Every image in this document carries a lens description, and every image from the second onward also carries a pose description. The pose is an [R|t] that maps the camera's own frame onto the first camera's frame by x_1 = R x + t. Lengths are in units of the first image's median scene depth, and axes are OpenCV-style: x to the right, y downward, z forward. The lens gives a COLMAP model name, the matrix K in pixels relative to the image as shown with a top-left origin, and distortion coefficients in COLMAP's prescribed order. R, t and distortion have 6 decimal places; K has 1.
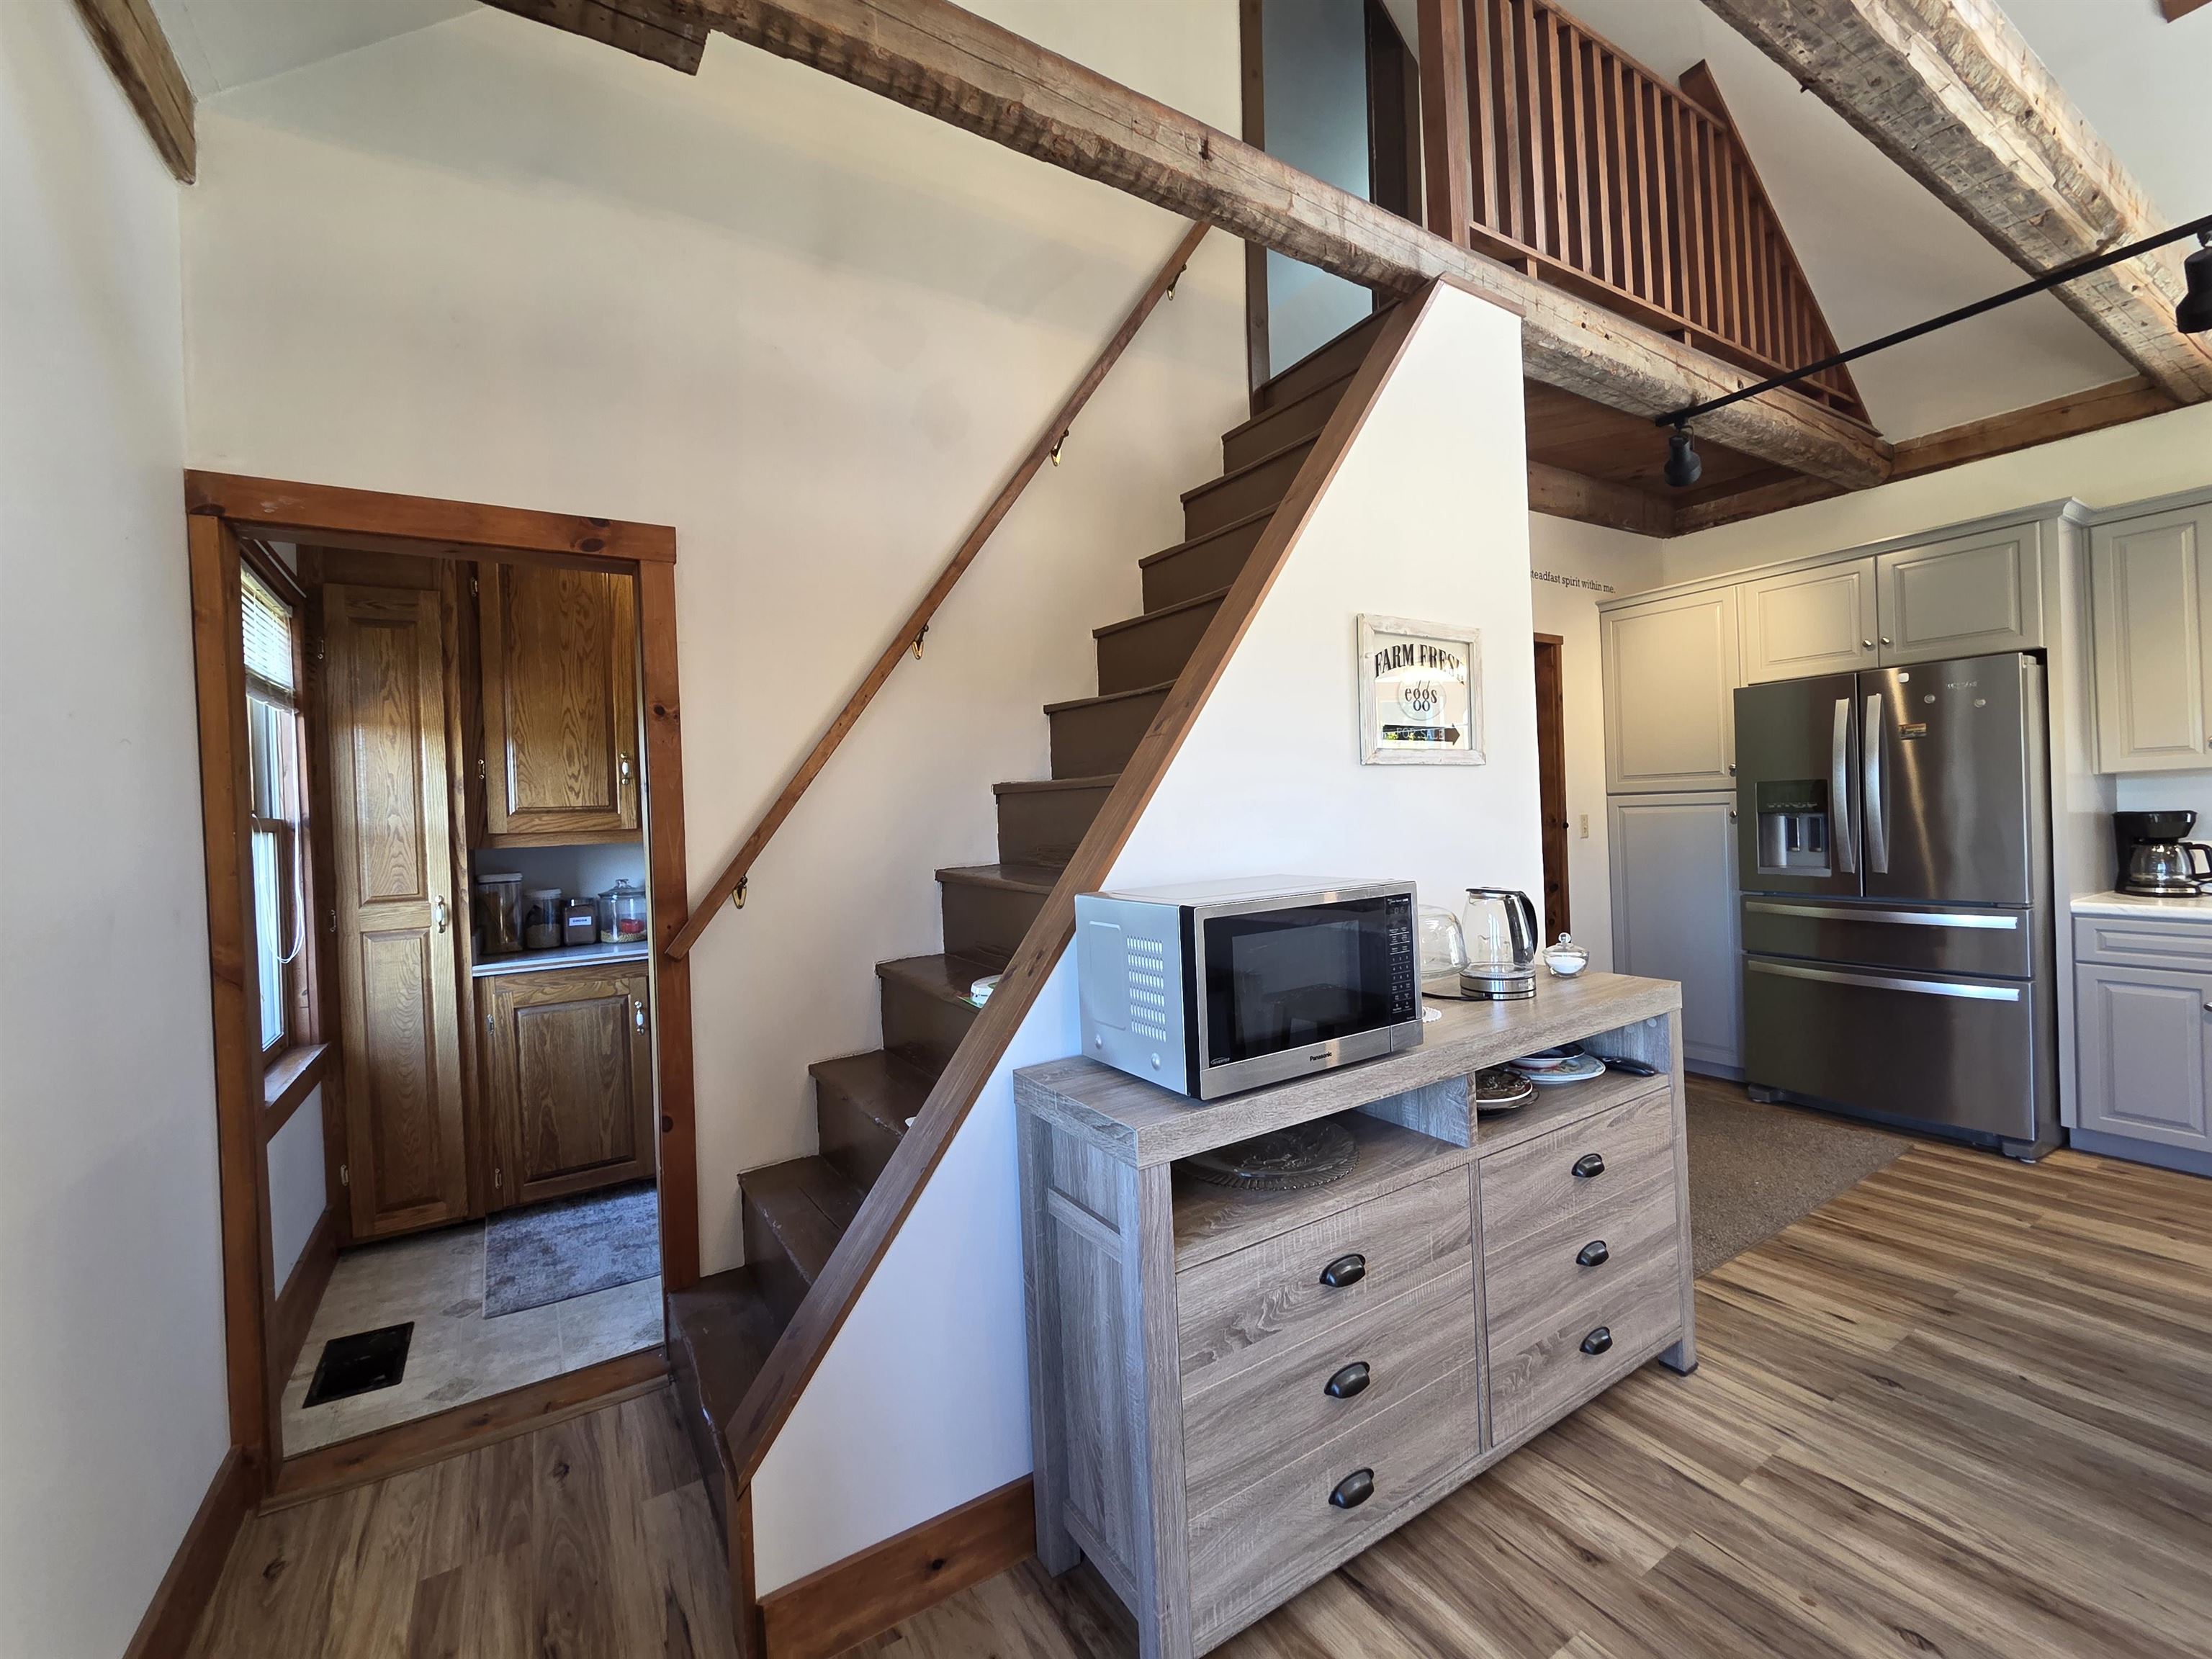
lens RADIAL K [[906.0, 0, 1094.3], [0, 906.0, 818.6], [0, 0, 1]] dist [-0.004343, -0.000360]
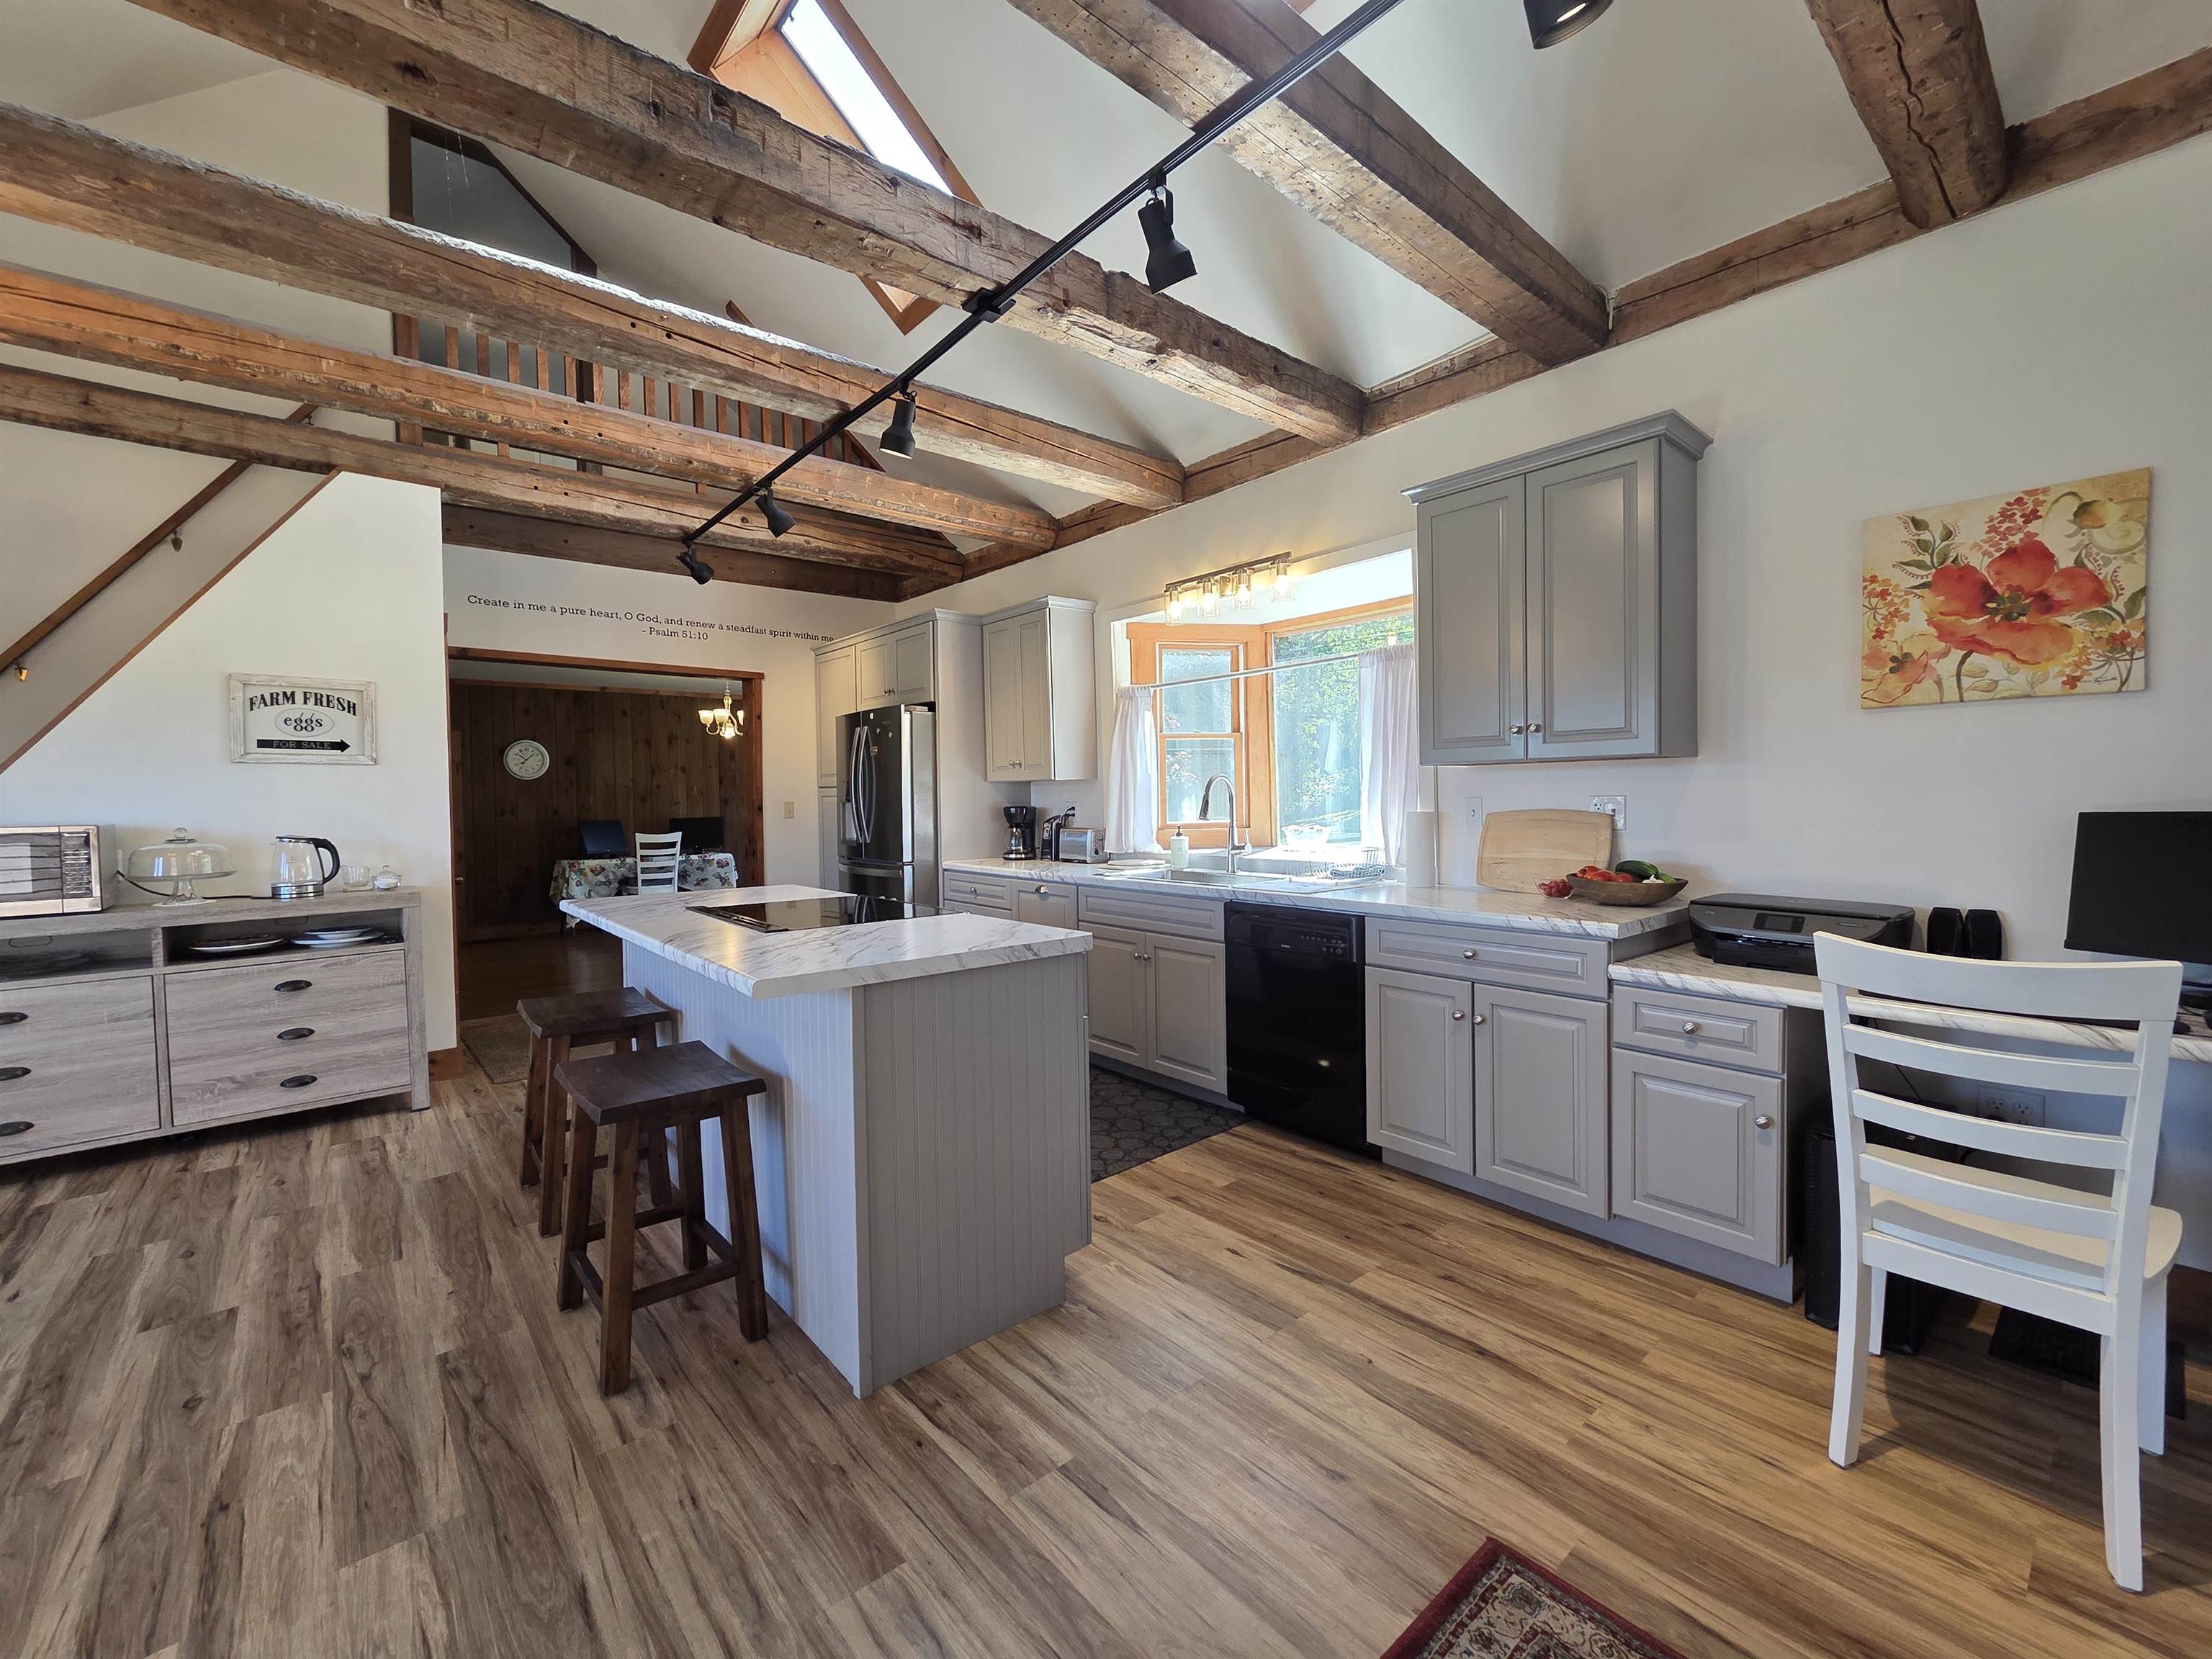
lens RADIAL K [[906.0, 0, 1106.0], [0, 906.0, 819.7], [0, 0, 1]] dist [-0.004343, -0.000360]
pose [[0.987749, 0.022994, 0.154351, 1.546732], [-0.025605, 0.999560, 0.014948, -0.018669], [-0.153939, -0.018717, 0.987903, -0.863750]]
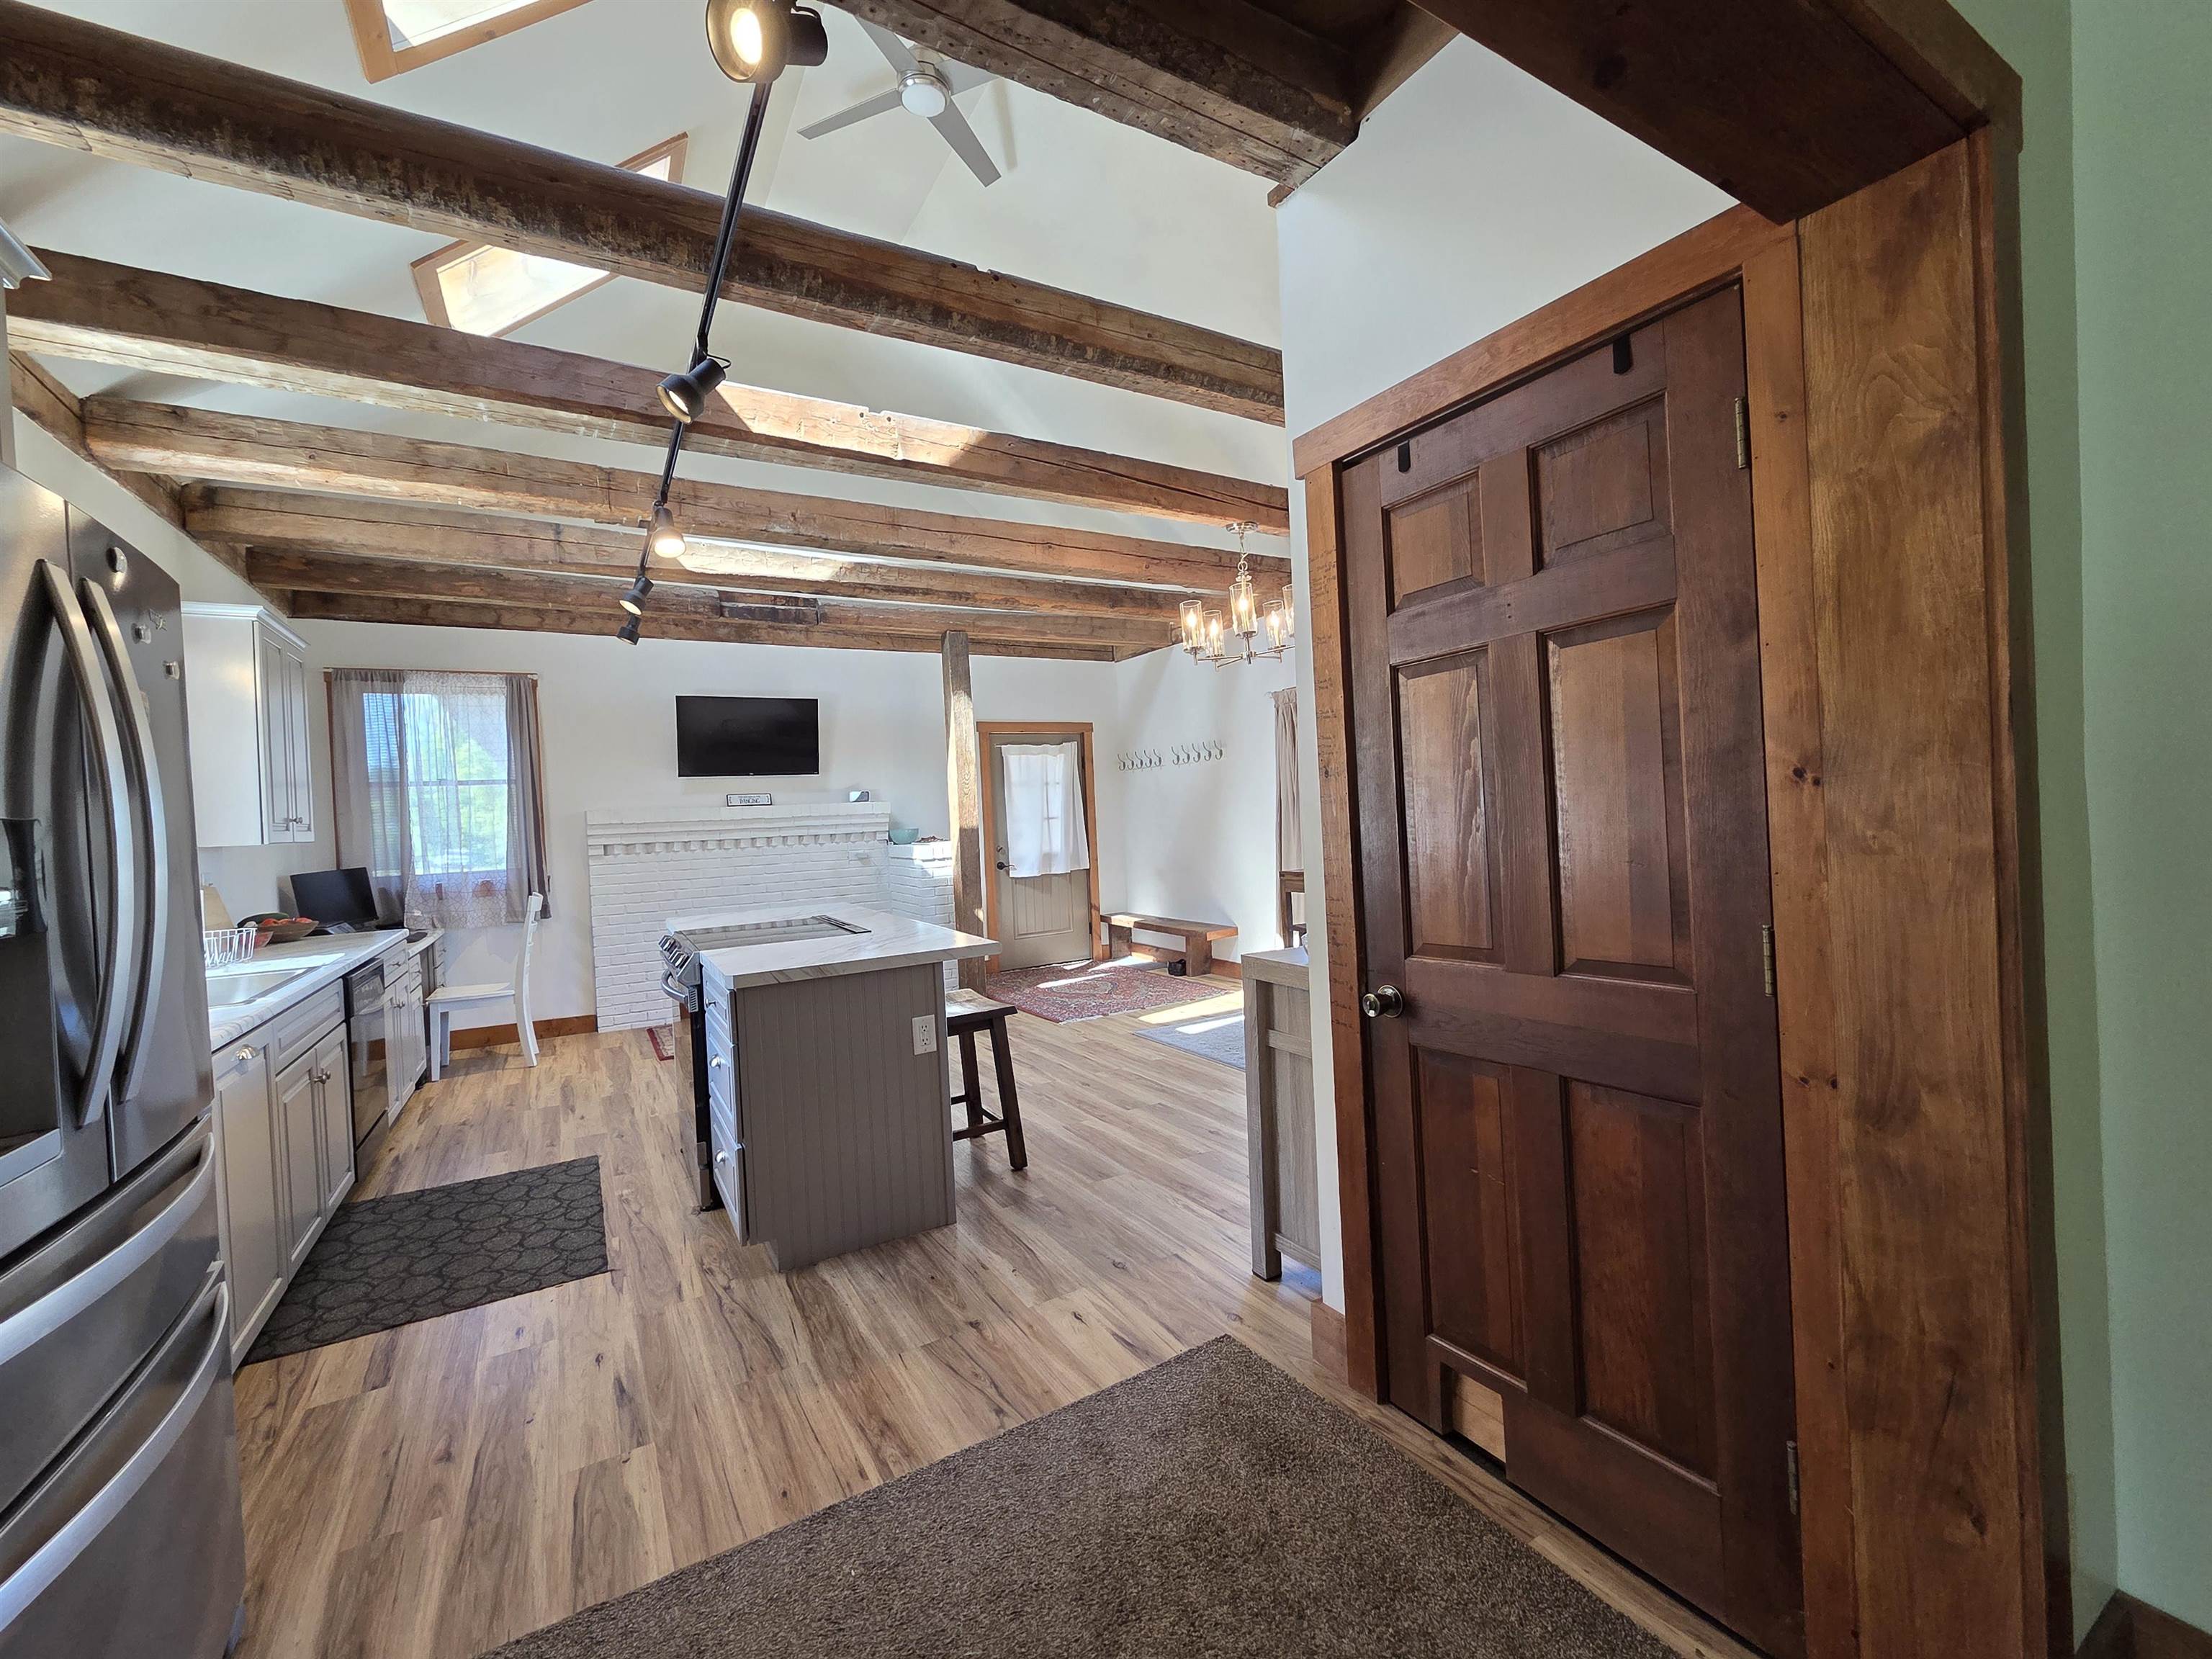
lens RADIAL K [[906.0, 0, 1106.0], [0, 906.0, 822.7], [0, 0, 1]] dist [-0.004343, -0.000360]
pose [[-0.996273, 0.084802, 0.015761, 0.725509], [0.085104, 0.996180, 0.019575, -0.033184], [-0.014040, 0.020844, -0.999684, 2.017746]]
